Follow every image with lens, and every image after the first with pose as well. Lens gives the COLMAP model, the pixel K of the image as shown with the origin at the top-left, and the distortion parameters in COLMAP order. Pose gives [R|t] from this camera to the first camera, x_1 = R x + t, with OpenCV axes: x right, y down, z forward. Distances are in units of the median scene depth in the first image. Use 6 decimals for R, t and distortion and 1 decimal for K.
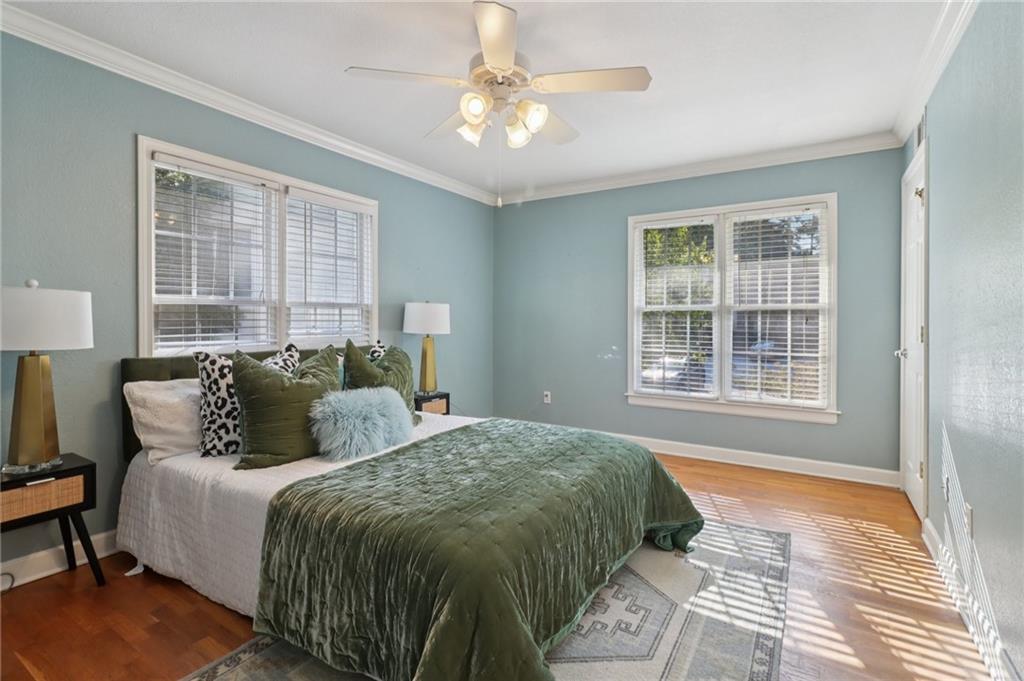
lens RADIAL K [[479.5, 0, 514.2], [0, 479.5, 321.0], [0, 0, 1]] dist [-0.003249, -0.000181]
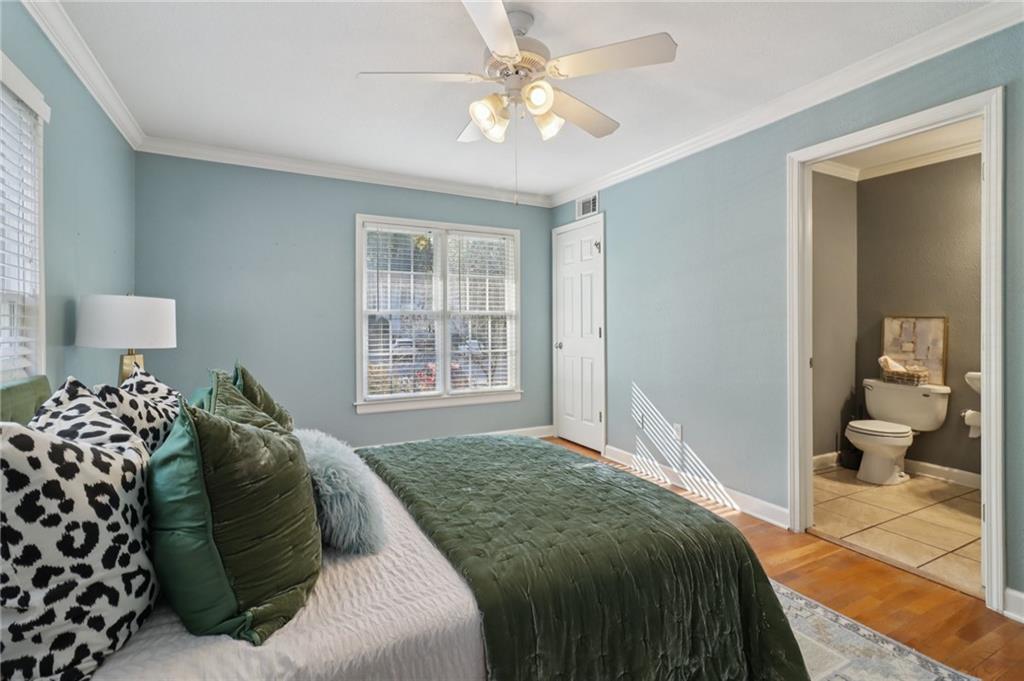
lens RADIAL K [[479.5, 0, 514.2], [0, 479.5, 321.0], [0, 0, 1]] dist [-0.003249, -0.000181]
pose [[0.511592, 0.001063, 0.859228, -0.644522], [0.003992, 0.999985, -0.003614, -0.005407], [-0.859219, 0.005279, 0.511580, 0.405631]]
